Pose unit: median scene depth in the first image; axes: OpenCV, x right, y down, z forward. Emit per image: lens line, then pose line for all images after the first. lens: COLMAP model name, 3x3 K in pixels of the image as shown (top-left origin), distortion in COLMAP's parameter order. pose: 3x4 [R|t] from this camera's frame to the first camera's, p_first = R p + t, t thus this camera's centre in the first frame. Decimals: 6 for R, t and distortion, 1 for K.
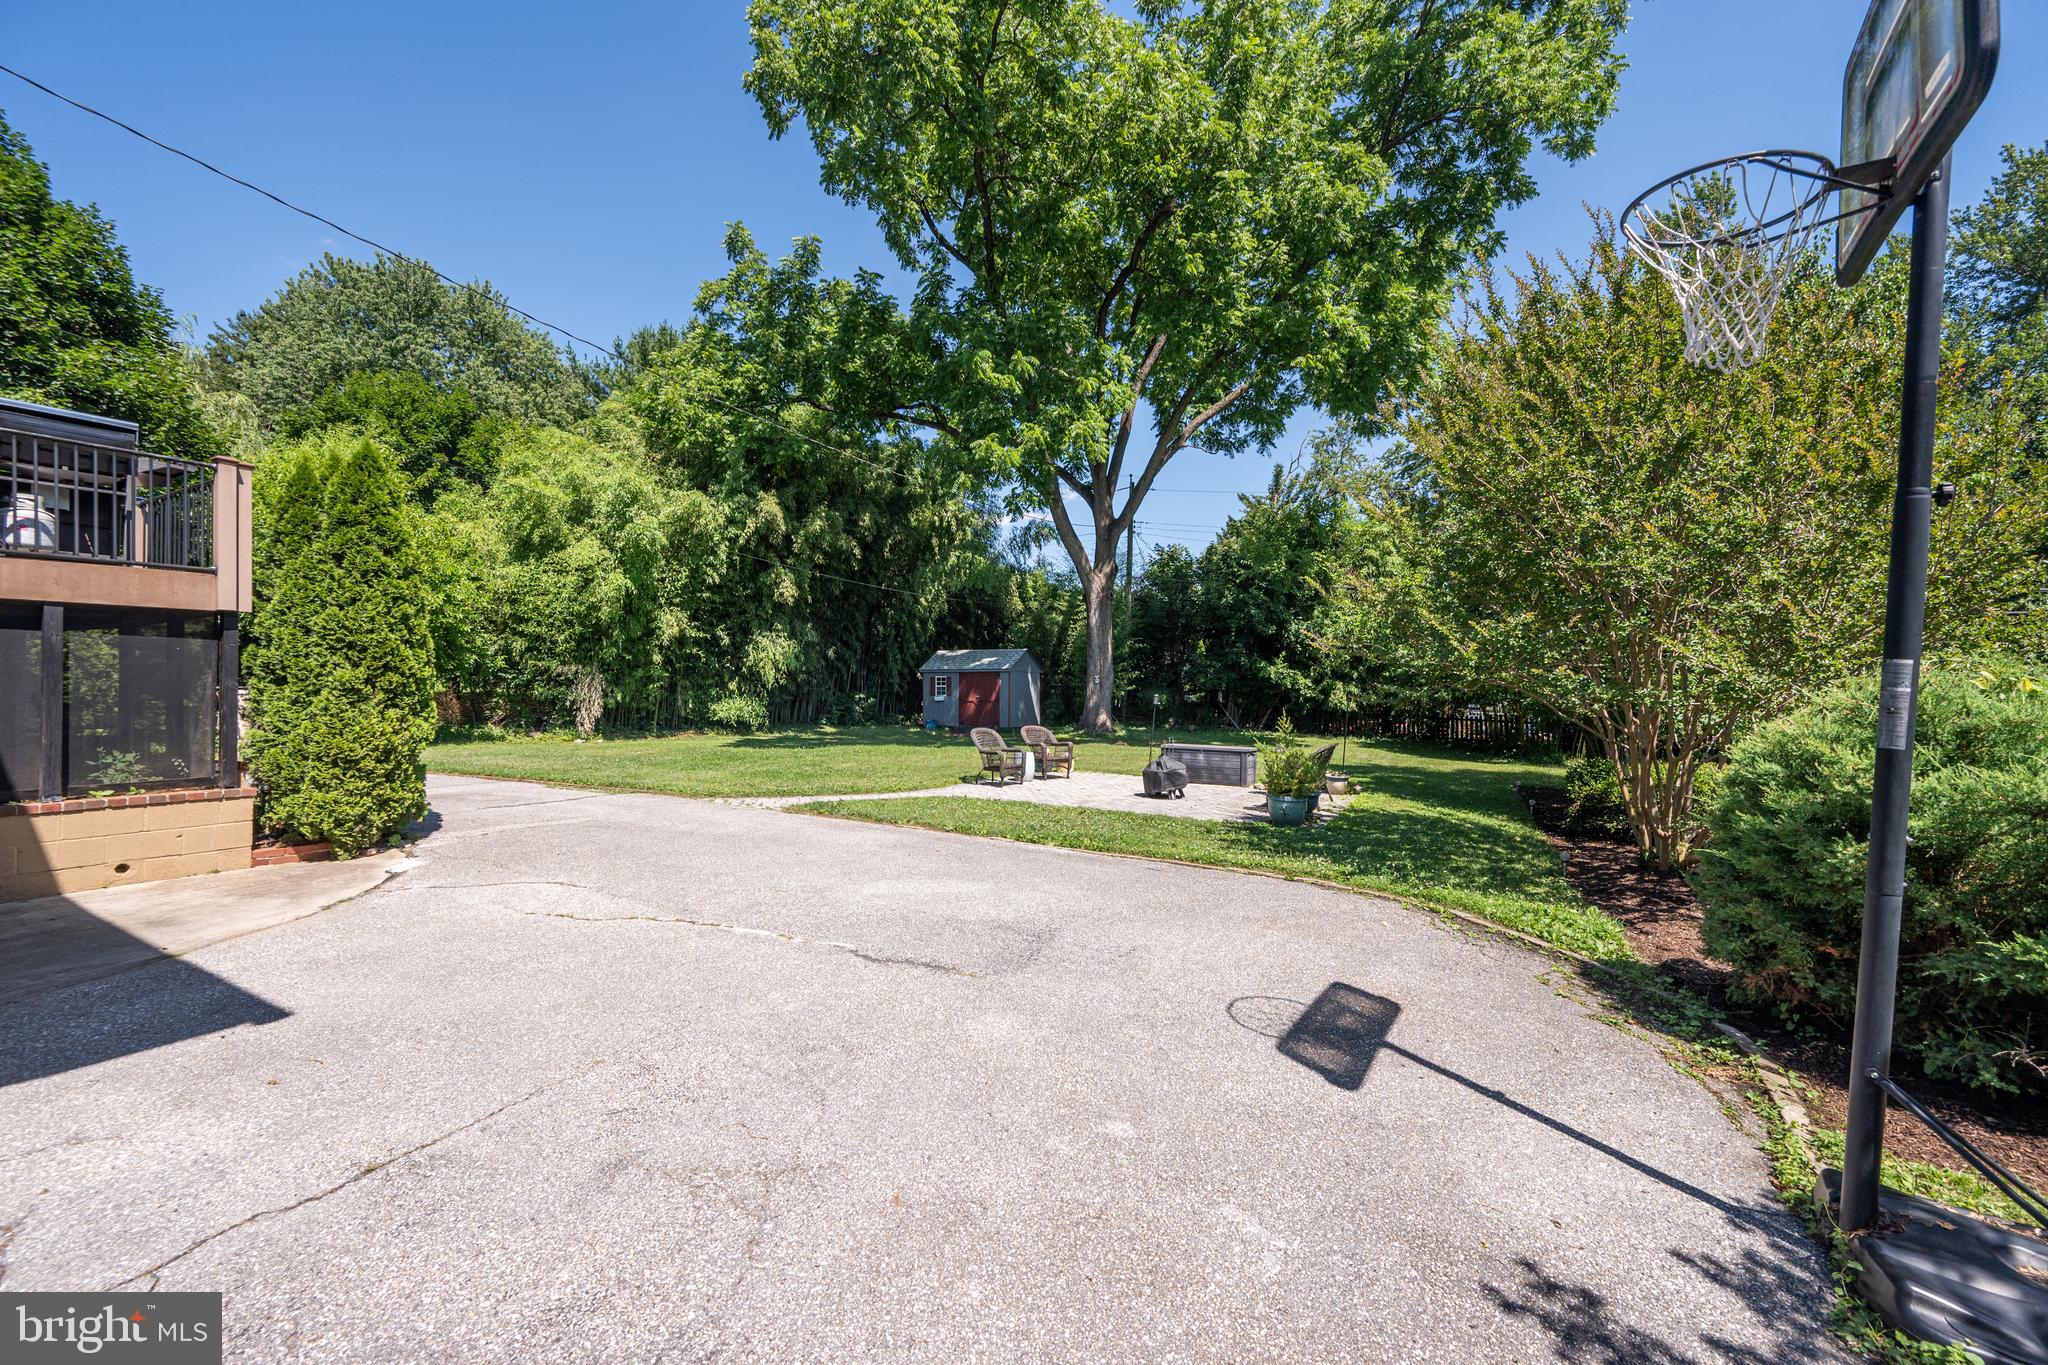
lens RADIAL K [[797.2, 0, 1025.7], [0, 797.2, 682.8], [0, 0, 1]] dist [-0.002981, -0.000185]
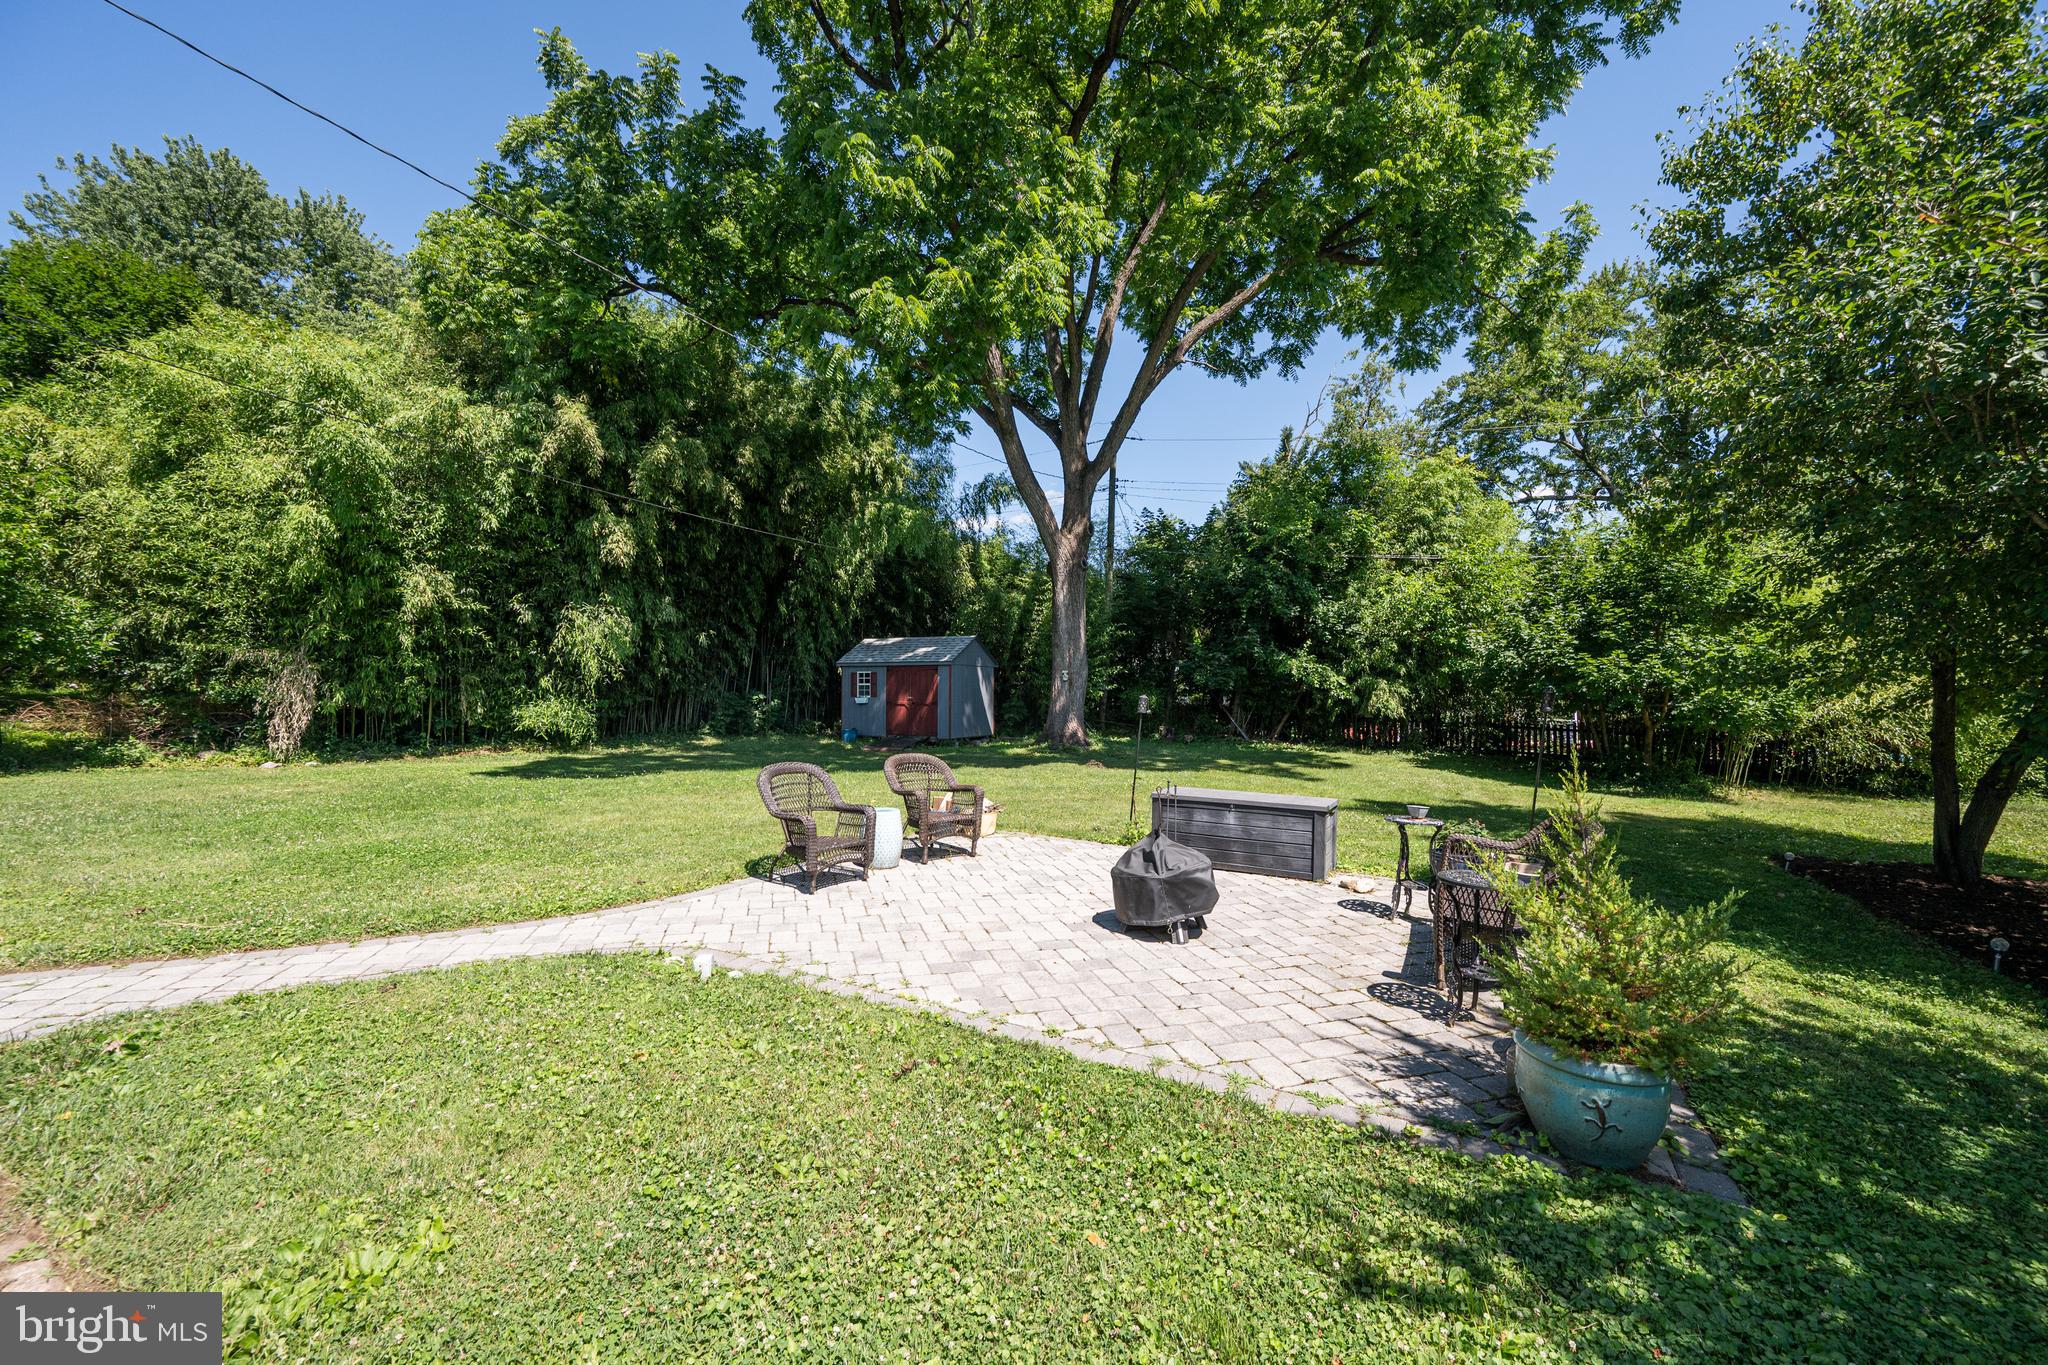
lens RADIAL K [[797.2, 0, 1022.8], [0, 797.2, 687.3], [0, 0, 1]] dist [-0.002981, -0.000185]
pose [[0.999934, 0.001808, 0.011307, 0.042398], [-0.001856, 0.999989, 0.004208, 0.003985], [-0.011299, -0.004229, 0.999927, 0.255961]]
